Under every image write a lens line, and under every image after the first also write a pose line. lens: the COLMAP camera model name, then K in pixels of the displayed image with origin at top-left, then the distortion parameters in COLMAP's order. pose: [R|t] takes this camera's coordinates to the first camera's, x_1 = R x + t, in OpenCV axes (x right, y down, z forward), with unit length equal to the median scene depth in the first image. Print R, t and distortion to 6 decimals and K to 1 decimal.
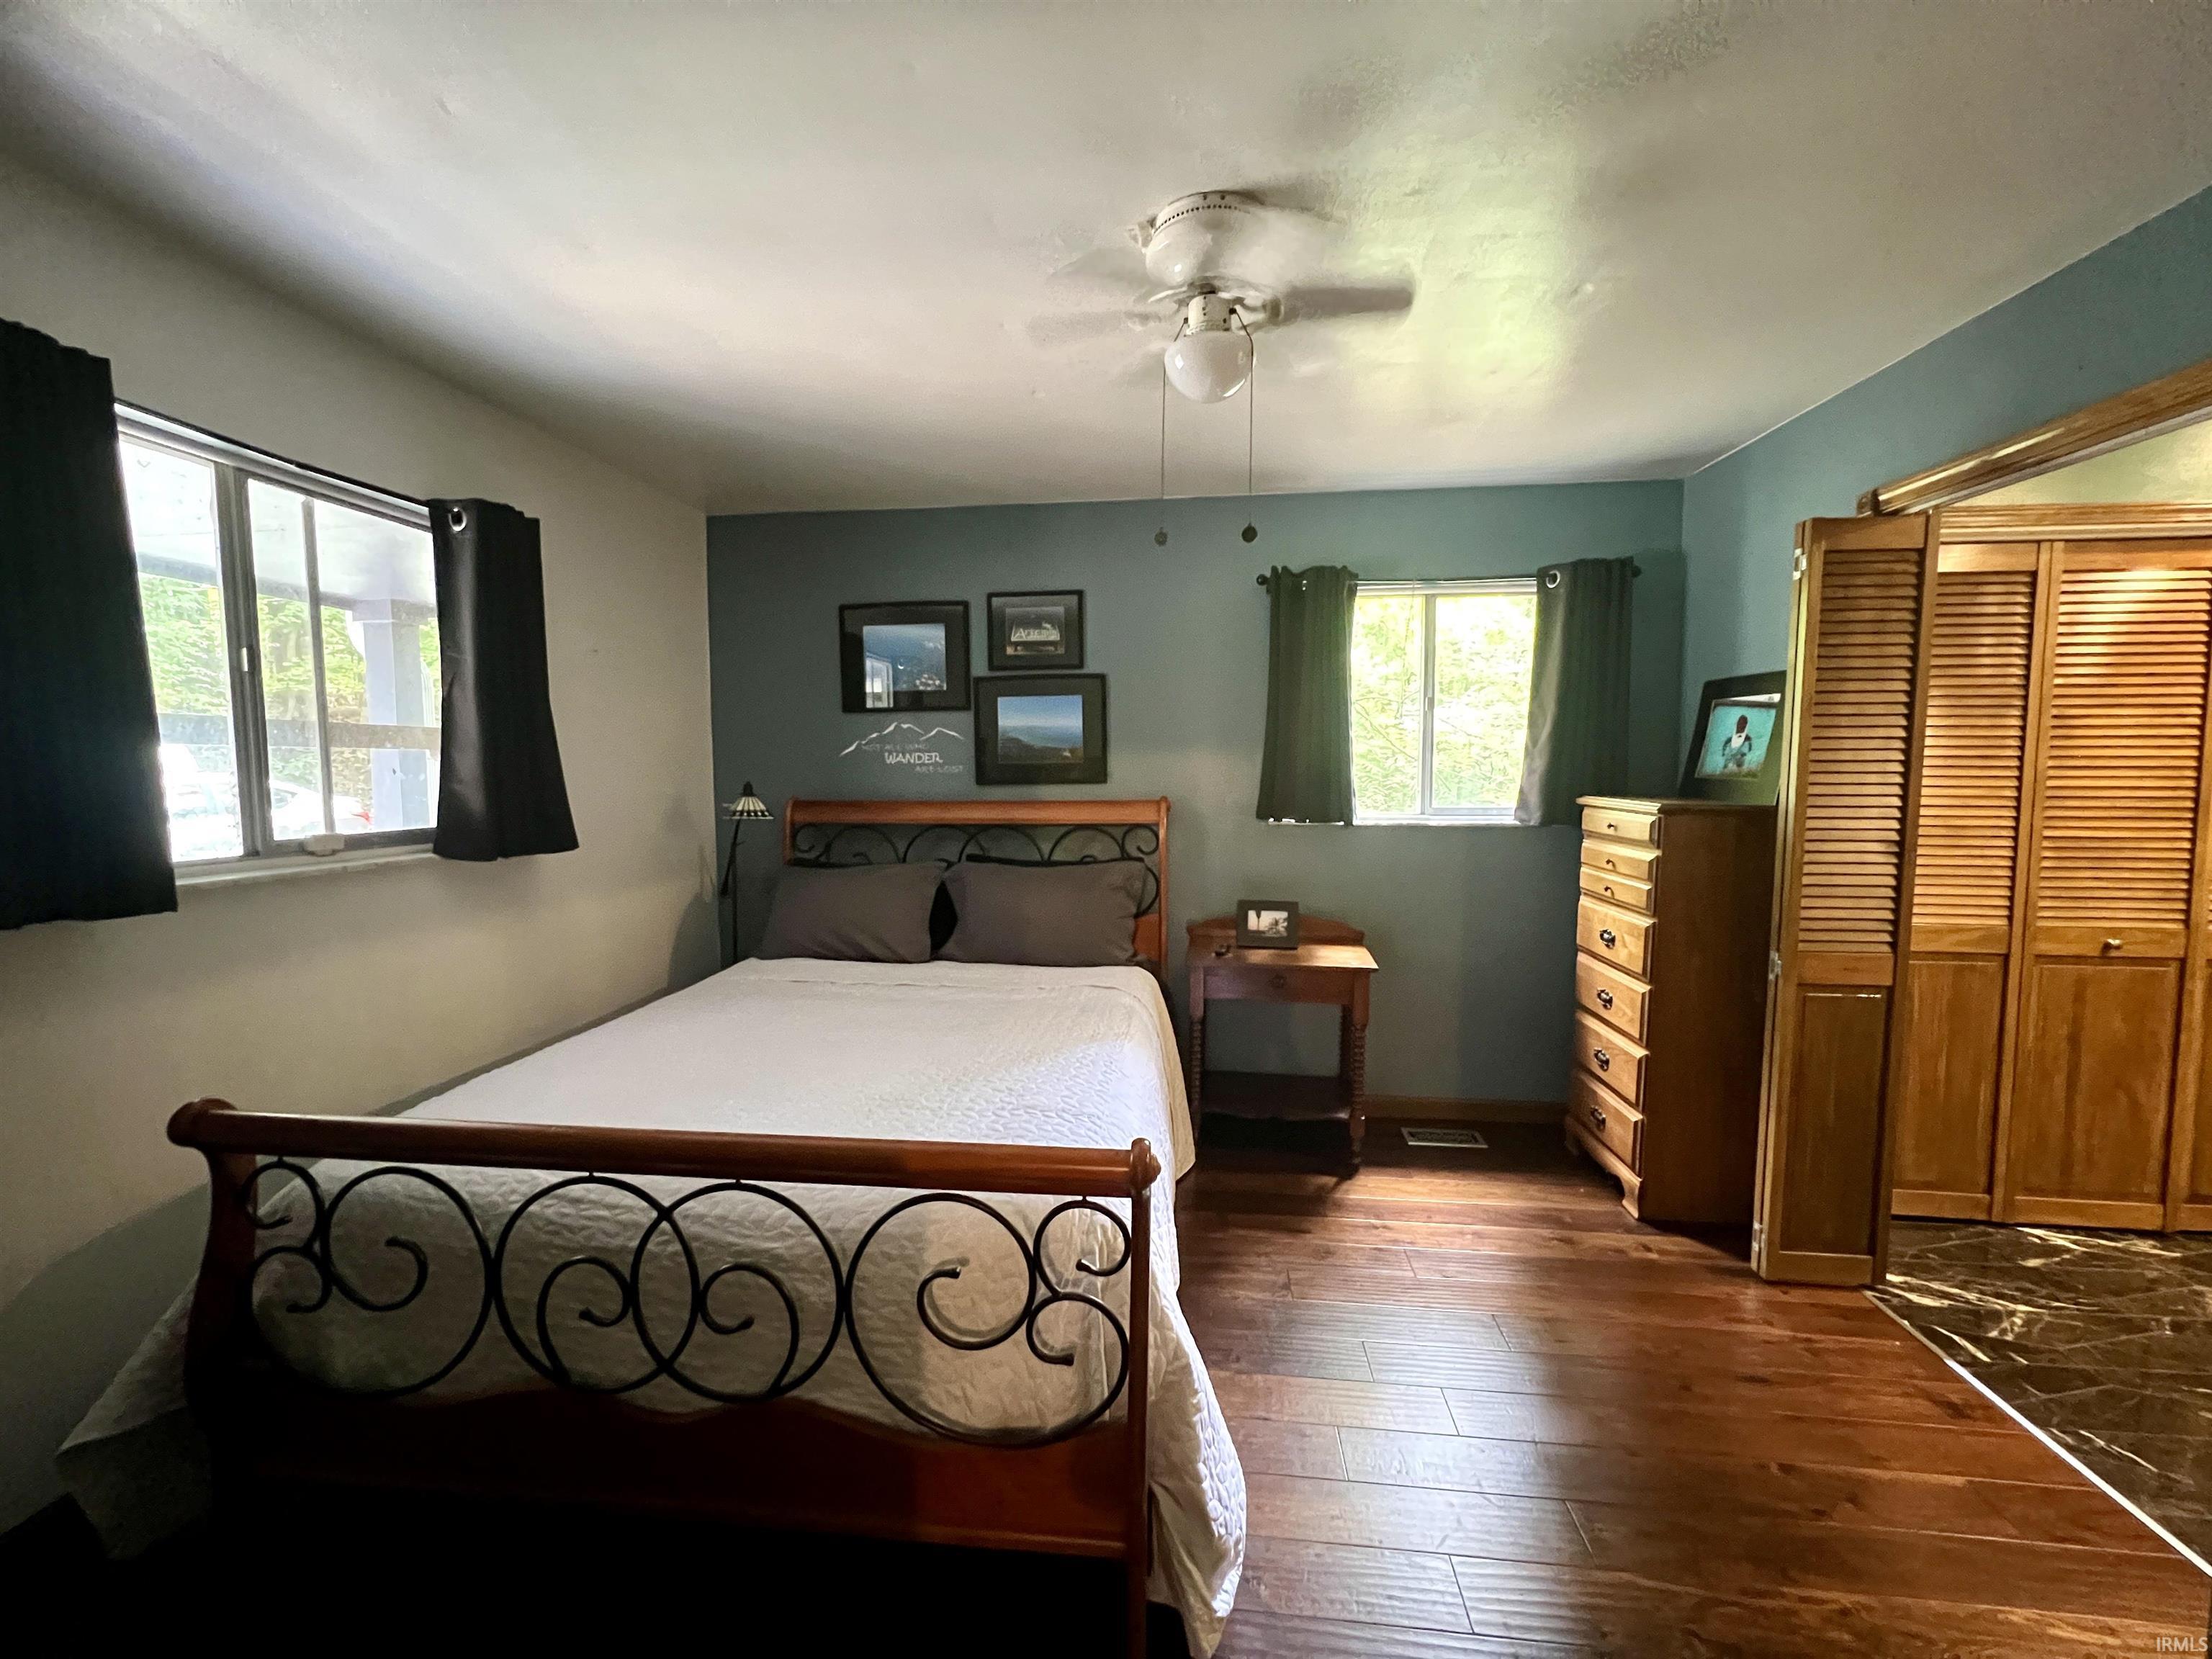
lens RADIAL K [[889.5, 0, 1098.0], [0, 889.5, 834.5], [0, 0, 1]] dist [0.000337, 0.000363]
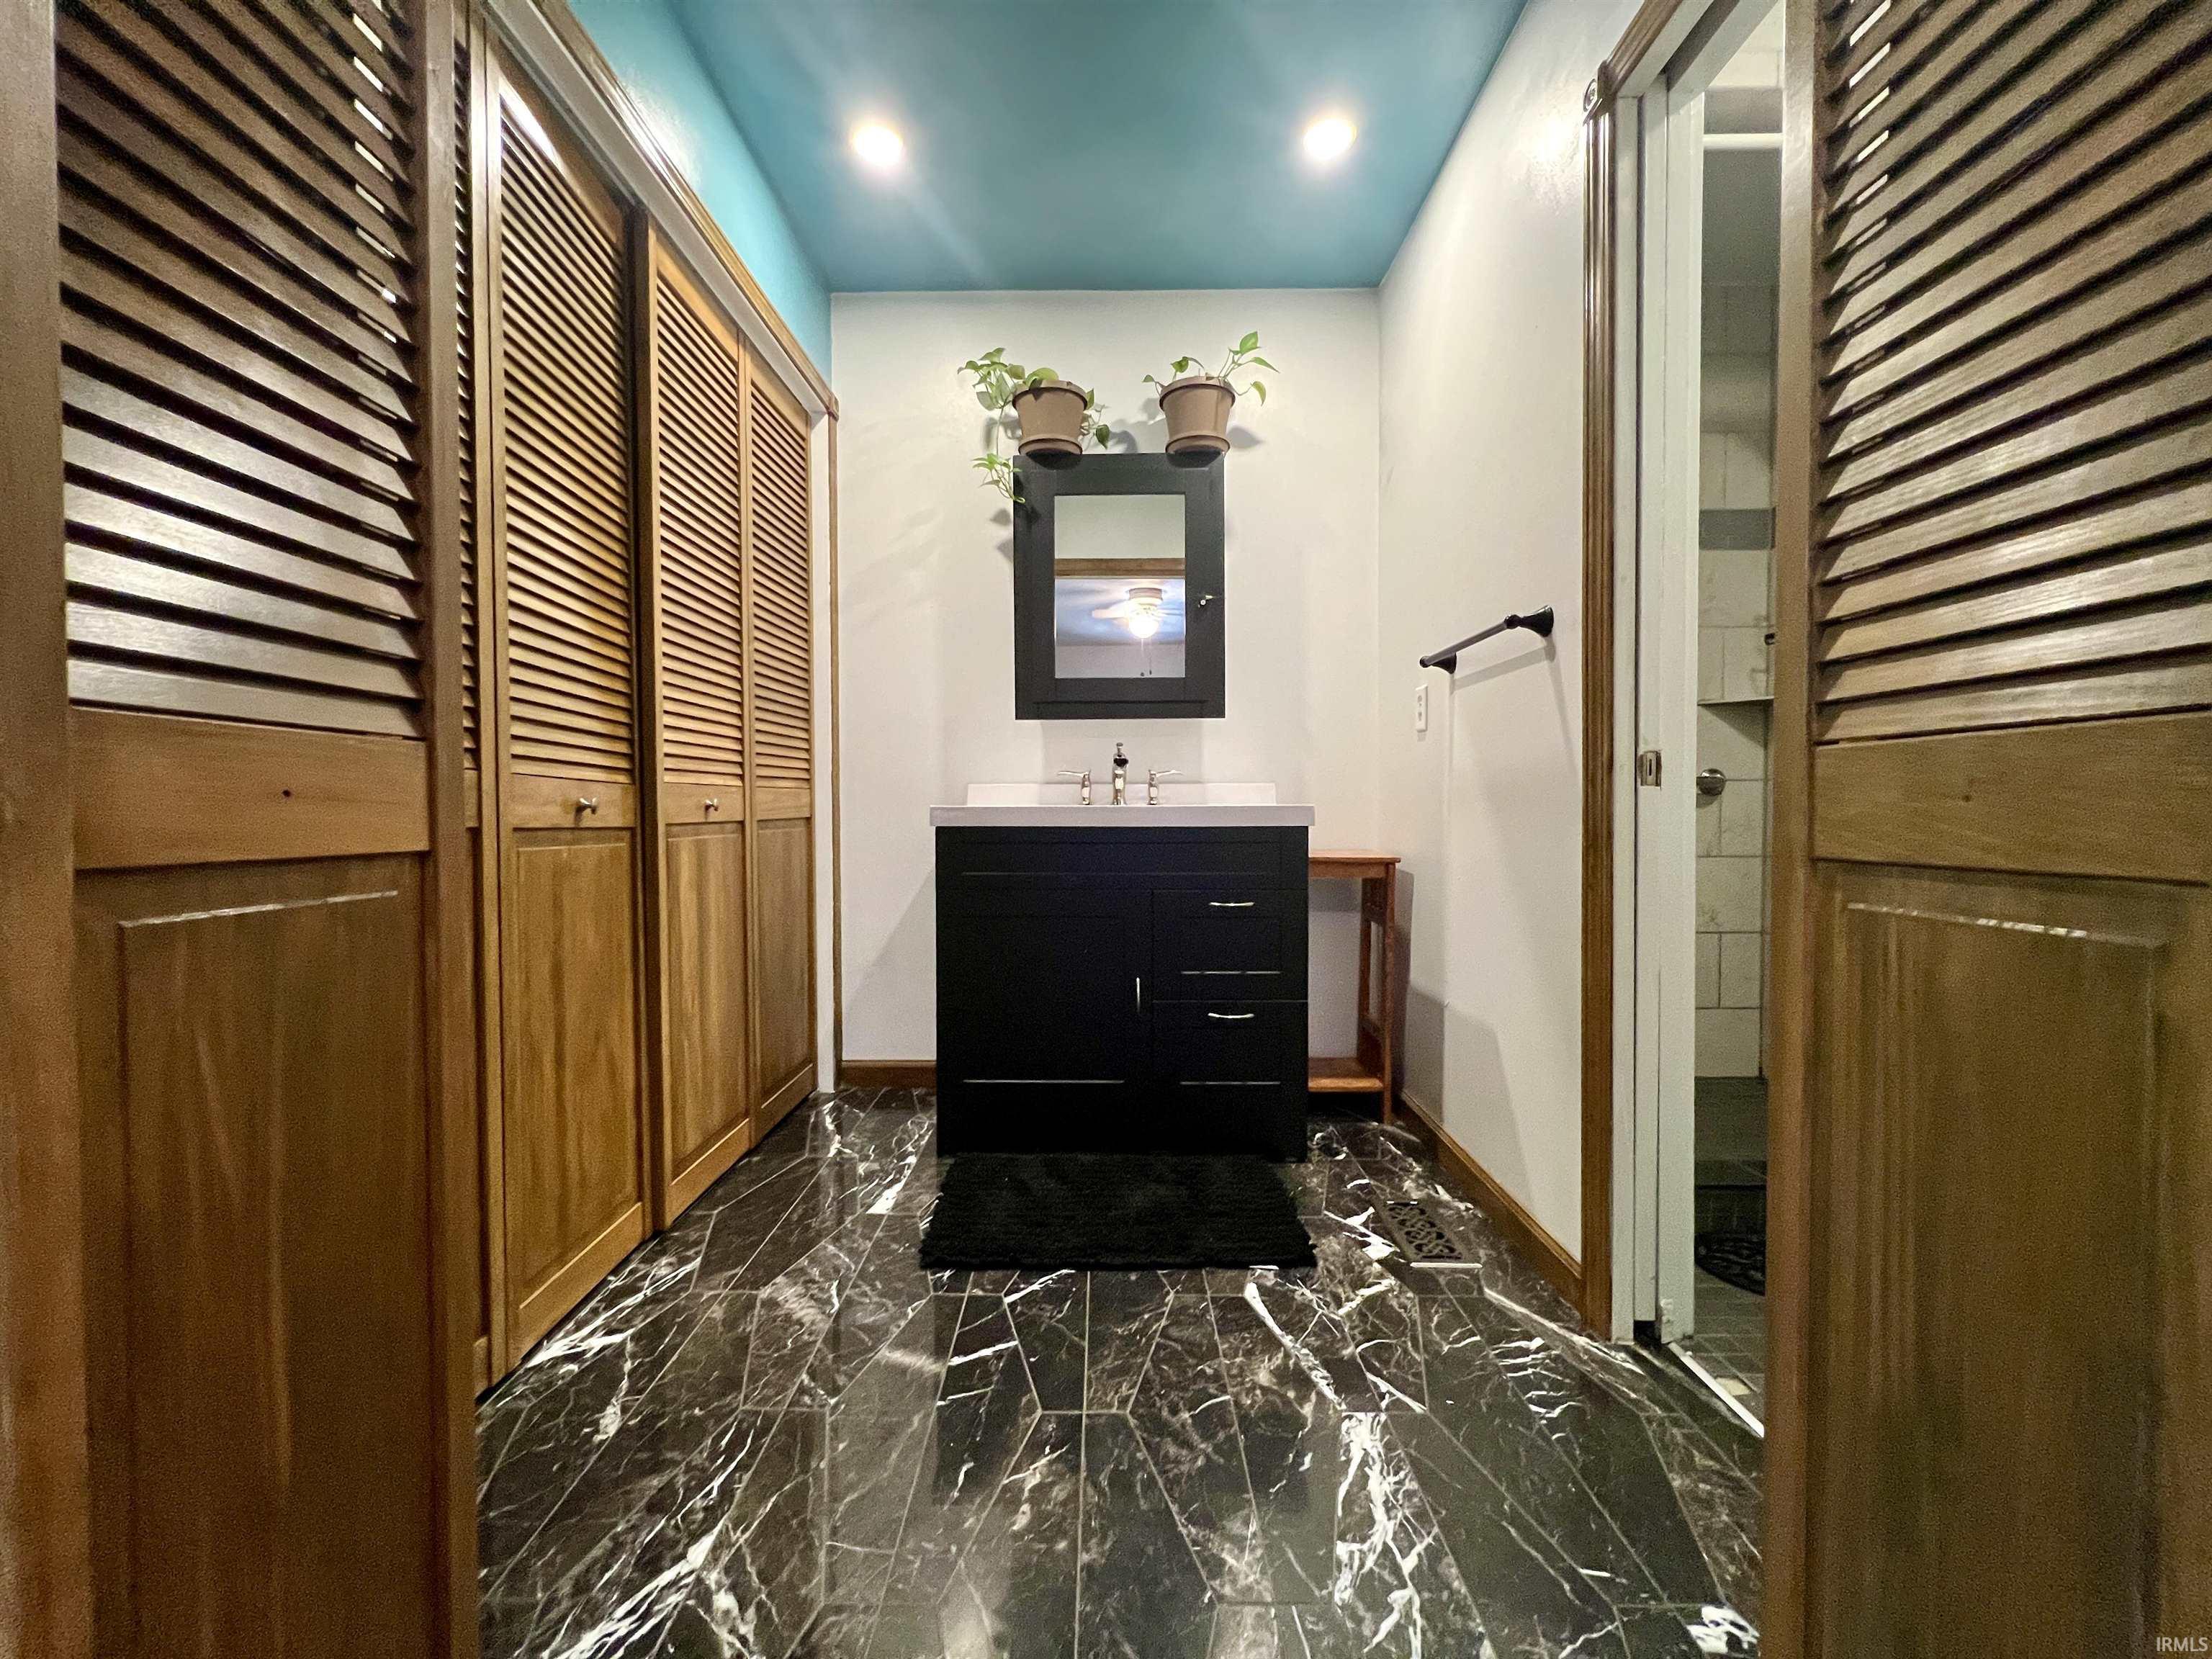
lens RADIAL K [[889.5, 0, 1109.9], [0, 889.5, 832.3], [0, 0, 1]] dist [0.000337, 0.000363]
pose [[-0.091770, -0.028599, 0.995369, 0.519599], [0.090560, 0.995205, 0.036944, 0.152956], [-0.991654, 0.093532, -0.088740, 0.713313]]
